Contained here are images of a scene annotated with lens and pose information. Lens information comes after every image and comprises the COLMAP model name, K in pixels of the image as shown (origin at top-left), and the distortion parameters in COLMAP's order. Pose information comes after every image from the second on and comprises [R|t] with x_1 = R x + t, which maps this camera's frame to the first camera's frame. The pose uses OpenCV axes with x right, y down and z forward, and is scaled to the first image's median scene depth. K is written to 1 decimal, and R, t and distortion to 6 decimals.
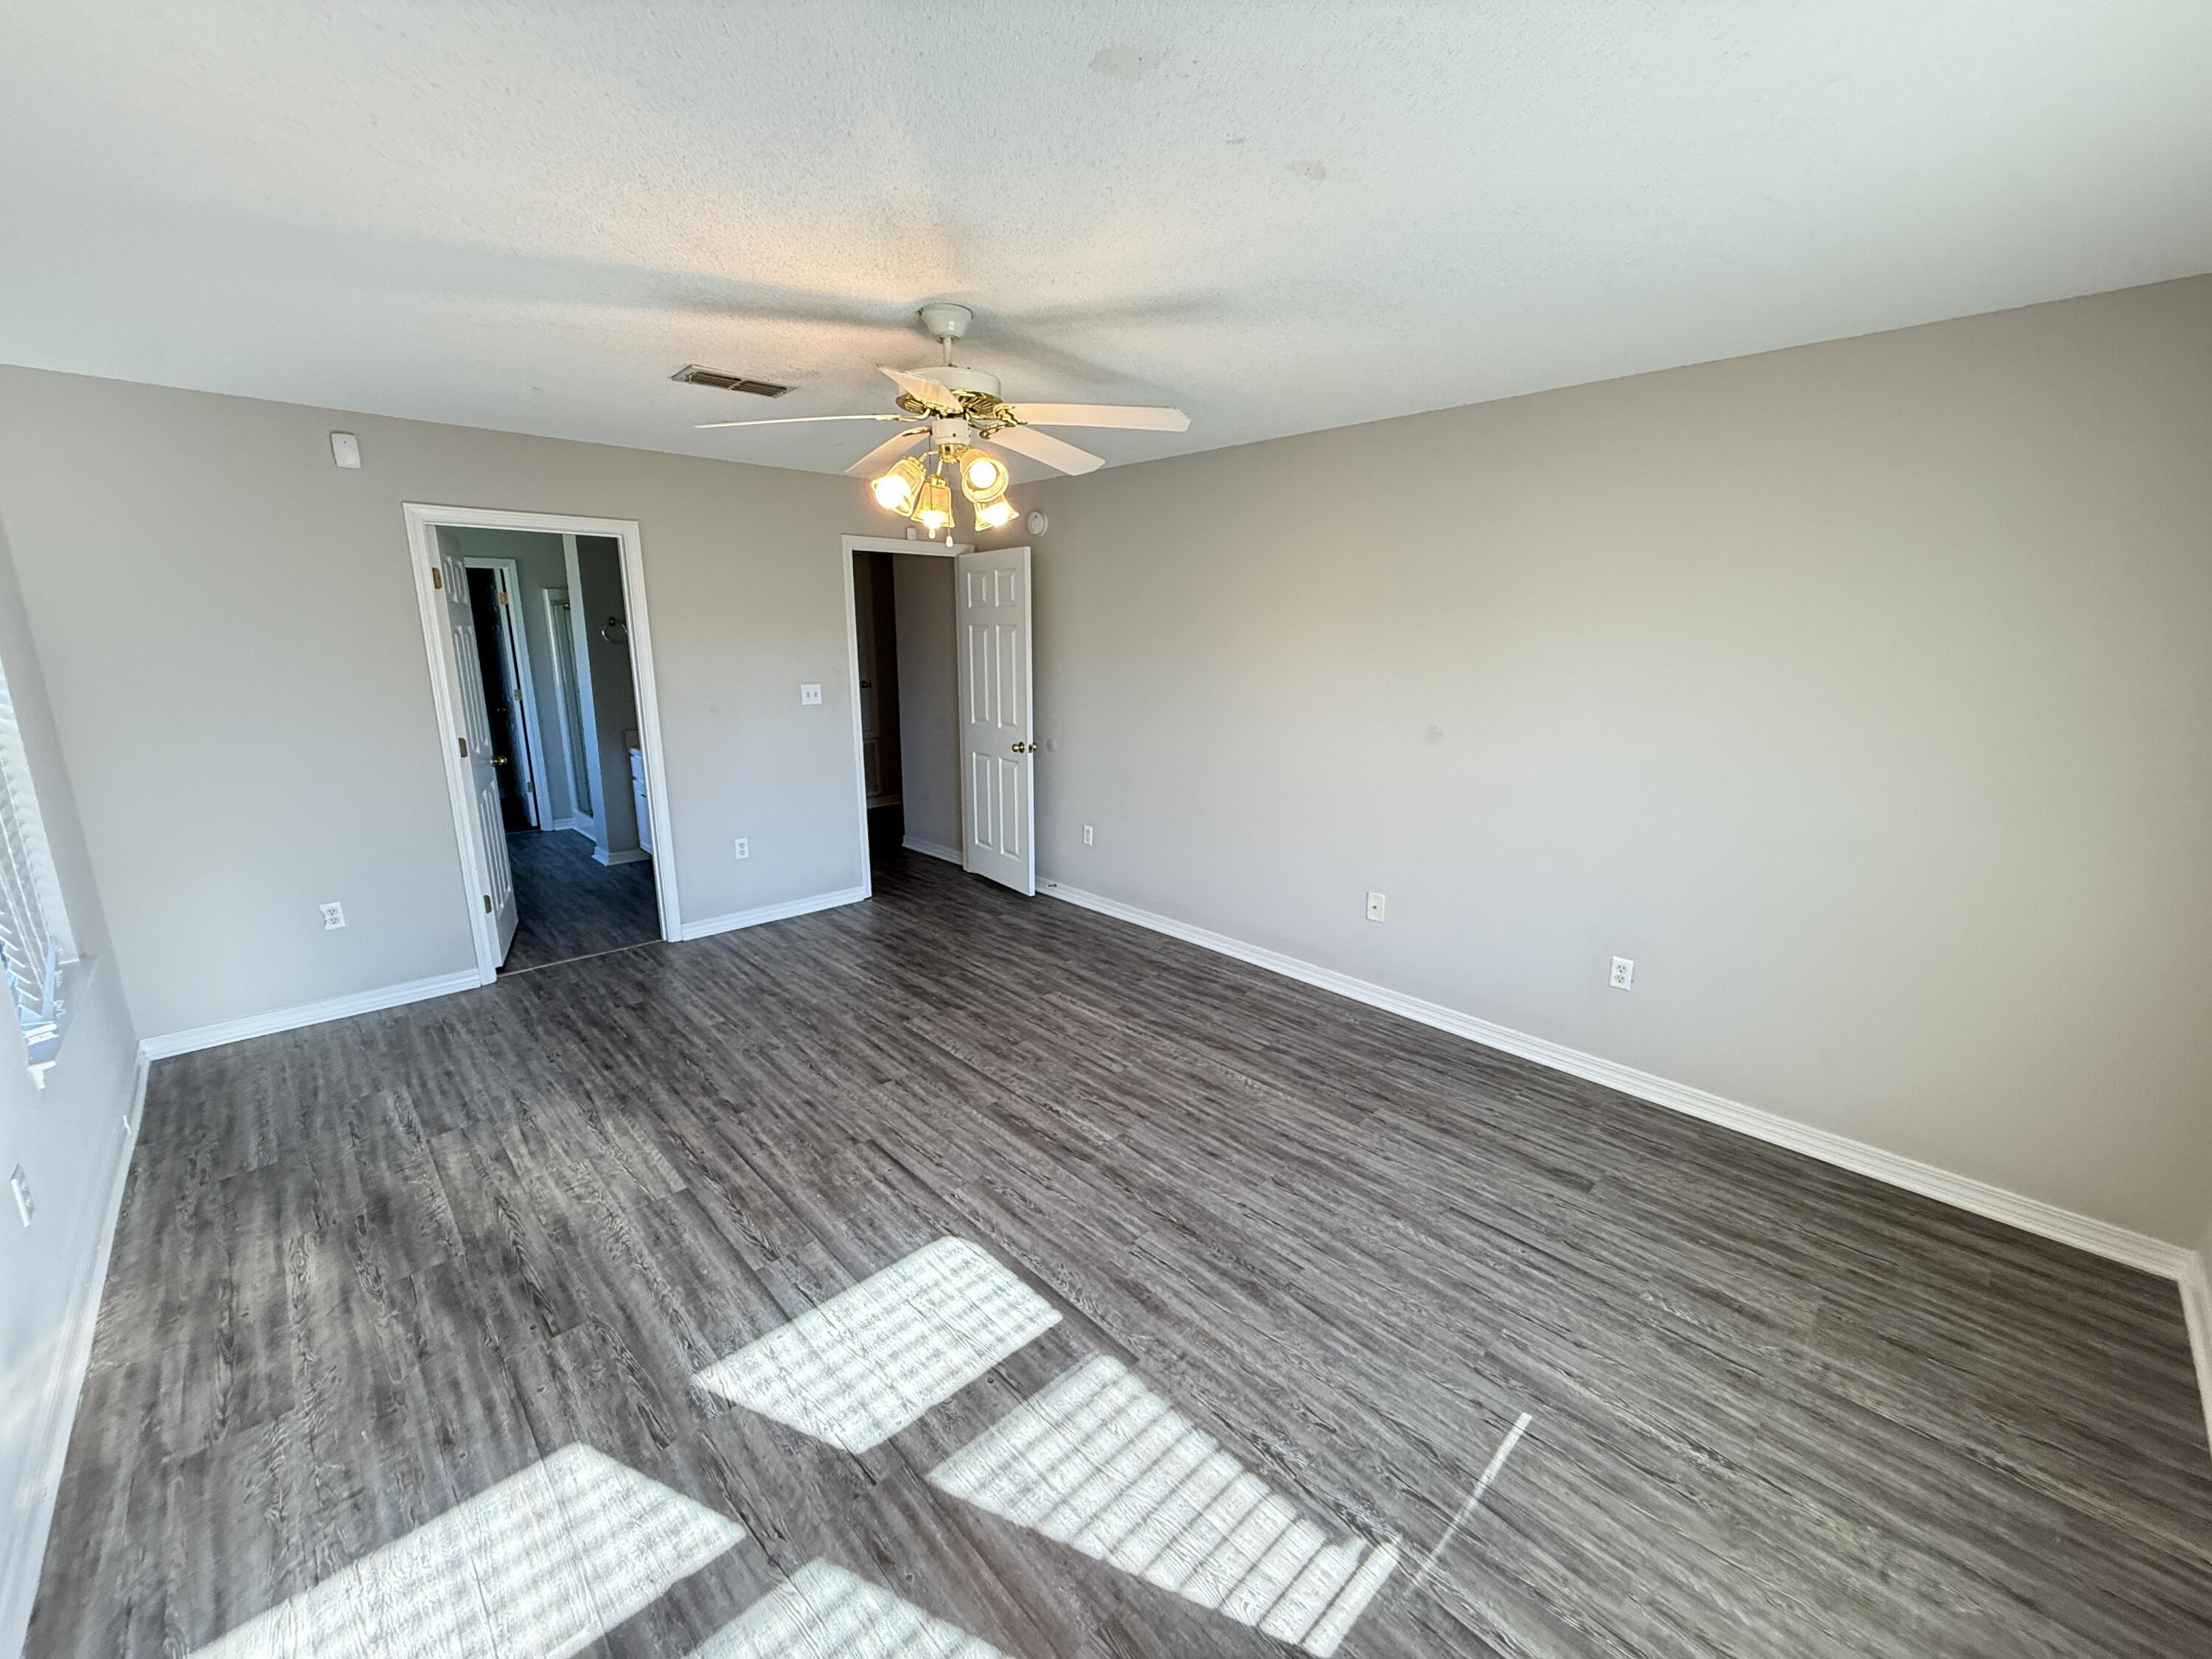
lens RADIAL K [[875.5, 0, 1097.2], [0, 875.5, 832.5], [0, 0, 1]] dist [0.000713, 0.000604]
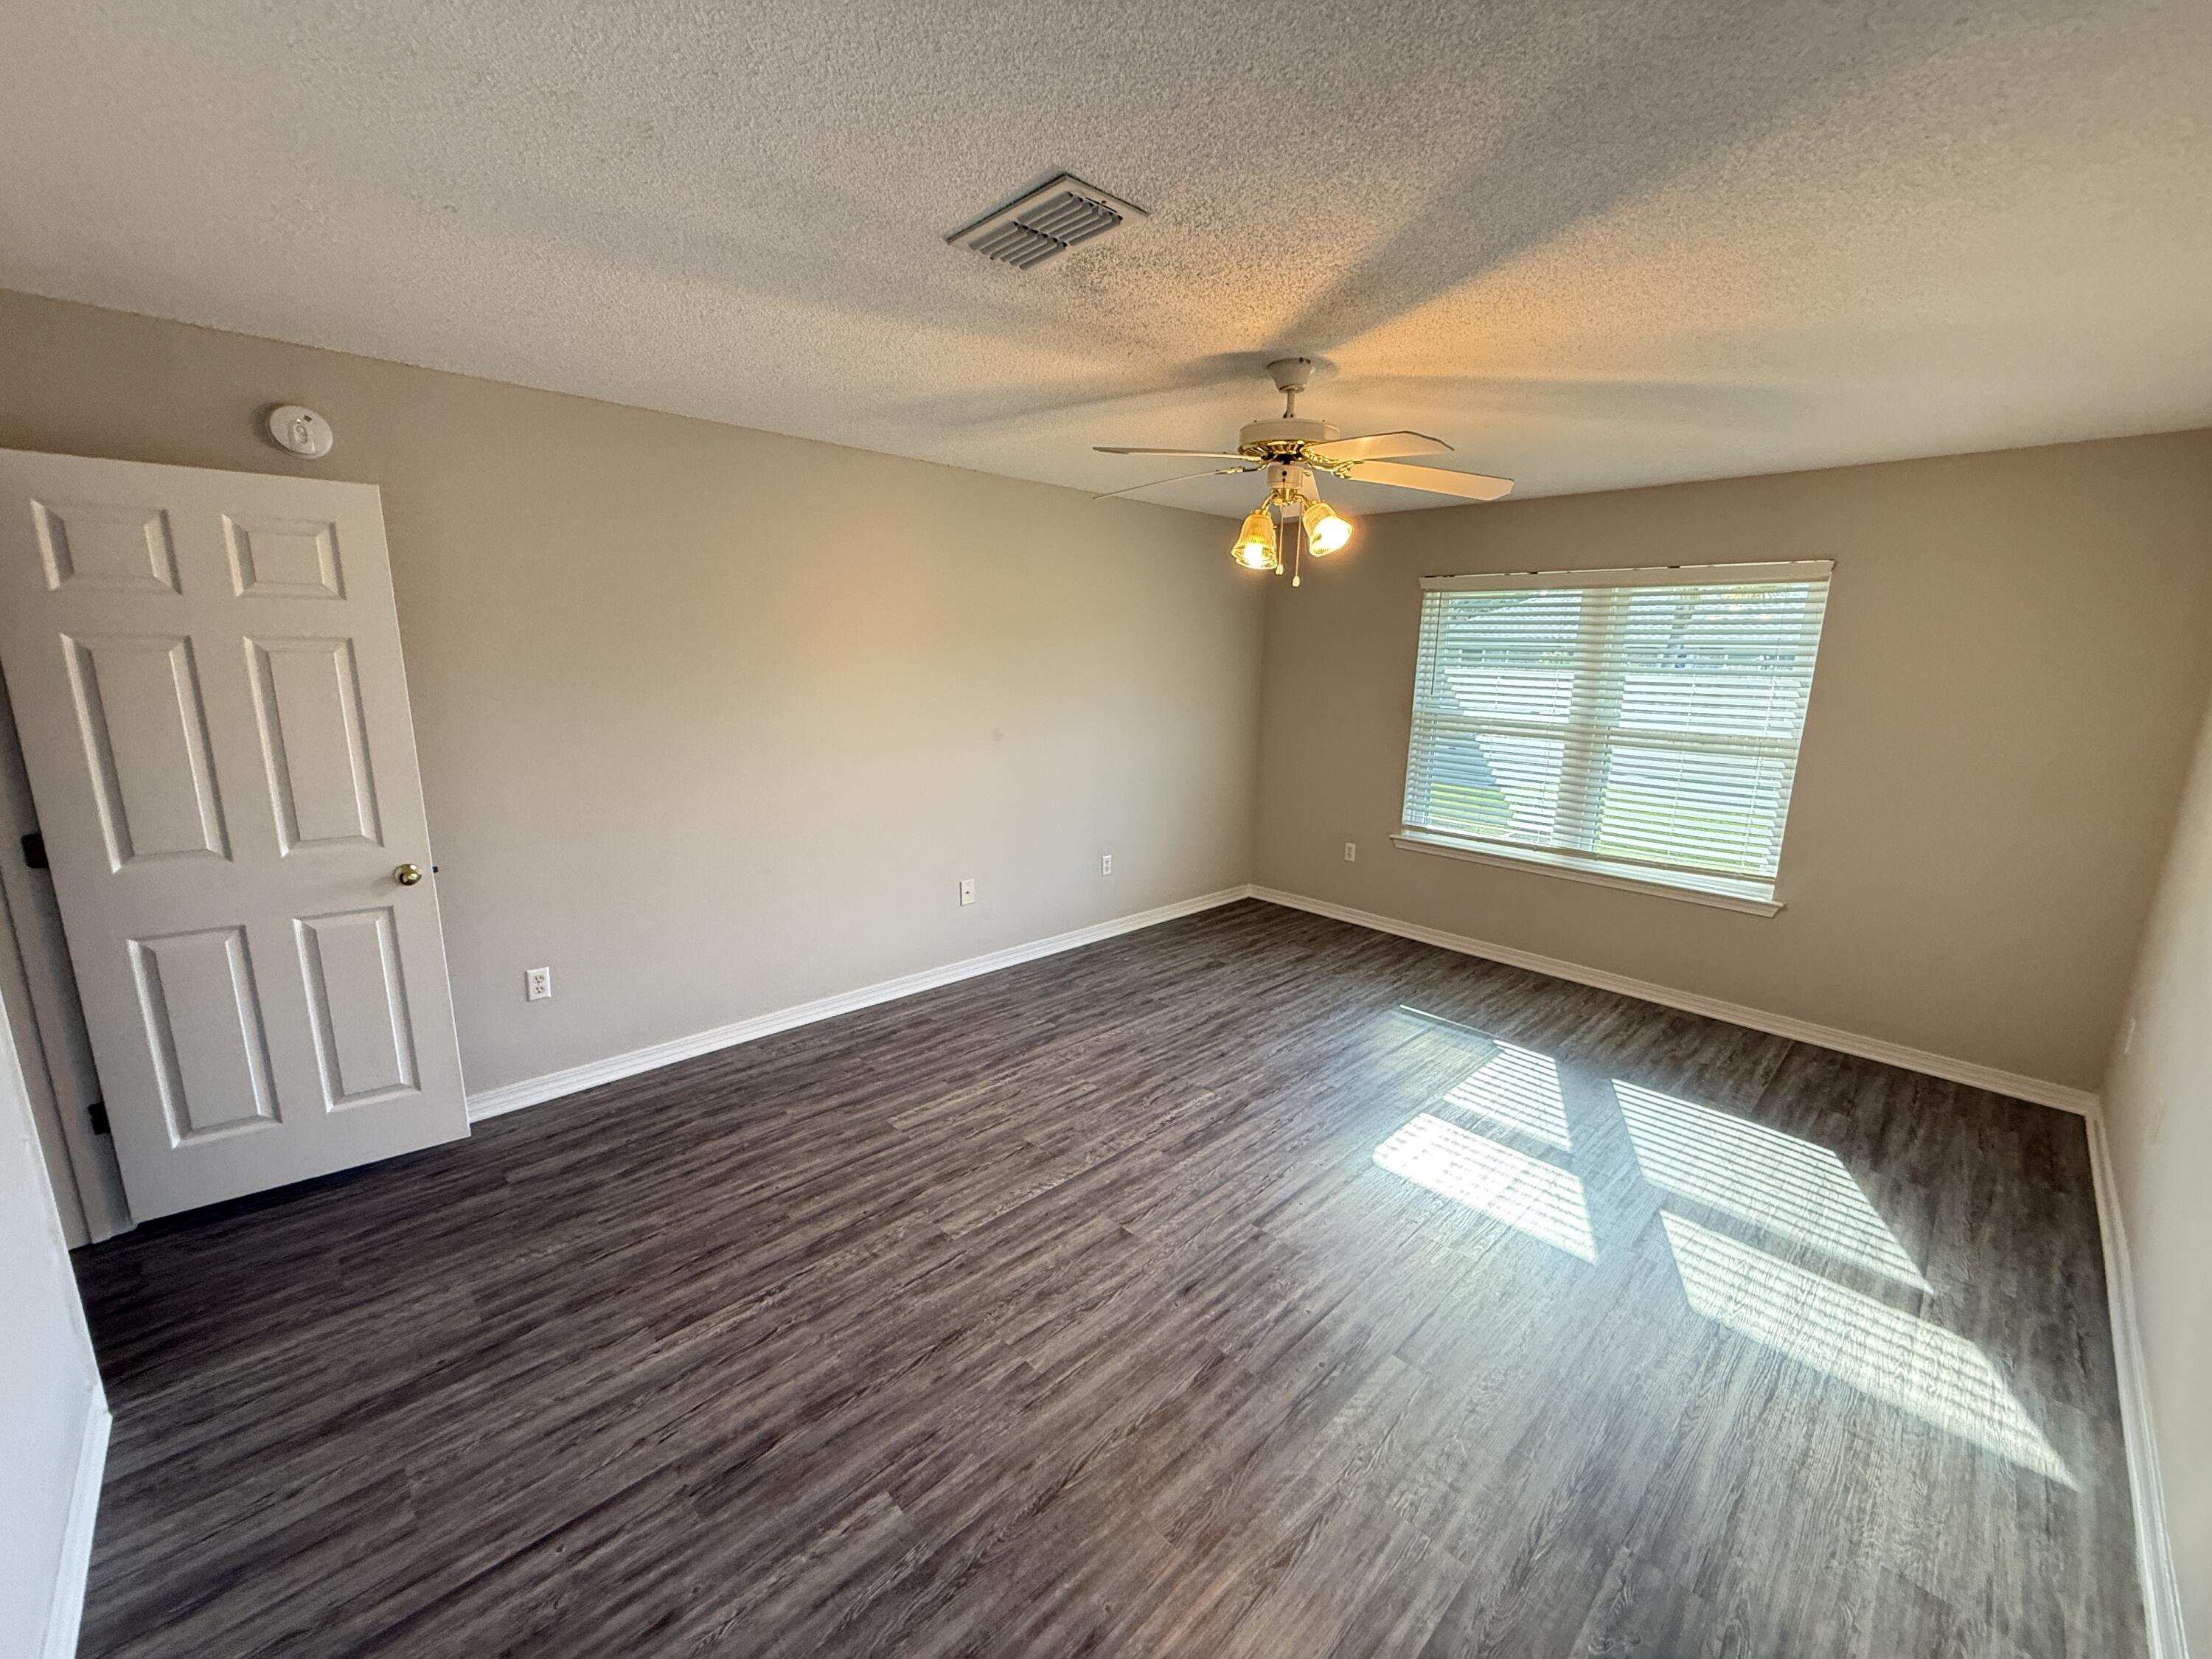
lens RADIAL K [[875.5, 0, 1096.6], [0, 875.5, 834.7], [0, 0, 1]] dist [0.000713, 0.000604]
pose [[-0.008121, -0.213507, 0.976908, -0.878430], [0.205739, 0.955682, 0.210578, -0.216432], [-0.978573, 0.202698, 0.036165, 0.865079]]
